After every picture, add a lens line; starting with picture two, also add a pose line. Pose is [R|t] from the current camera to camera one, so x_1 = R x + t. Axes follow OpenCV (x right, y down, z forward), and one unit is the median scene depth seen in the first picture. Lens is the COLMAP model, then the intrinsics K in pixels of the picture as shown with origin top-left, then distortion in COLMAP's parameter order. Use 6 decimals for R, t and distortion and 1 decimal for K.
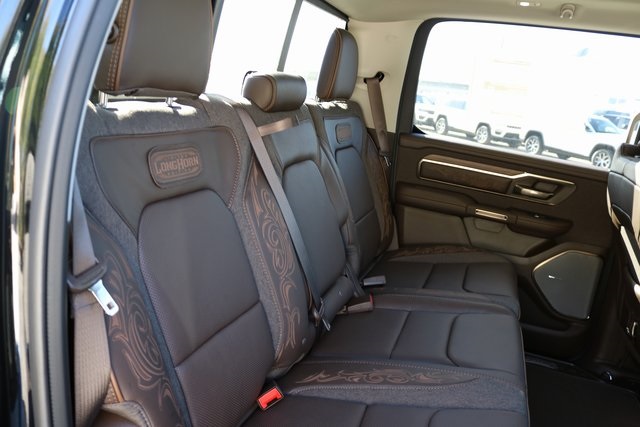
lens RADIAL K [[521.4, 0, 320.0], [0, 521.4, 213.5], [0, 0, 1]] dist [-0.143400, 0.089421]
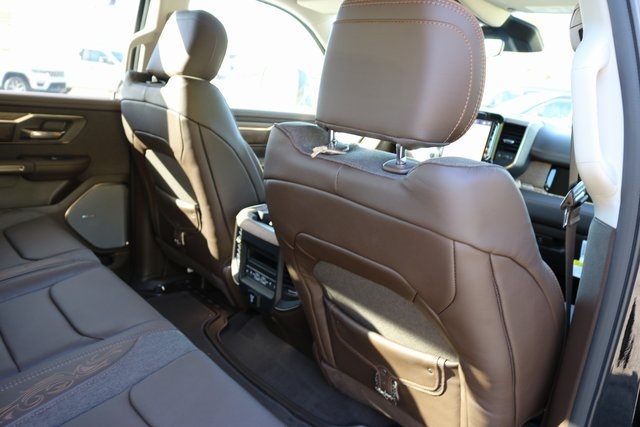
lens RADIAL K [[521.4, 0, 320.0], [0, 521.4, 213.5], [0, 0, 1]] dist [-0.143400, 0.089421]
pose [[0.487837, -0.290028, 0.823346, -0.120804], [0.169830, 0.956704, 0.236378, -0.033400], [-0.856255, 0.024515, 0.515971, 0.117011]]
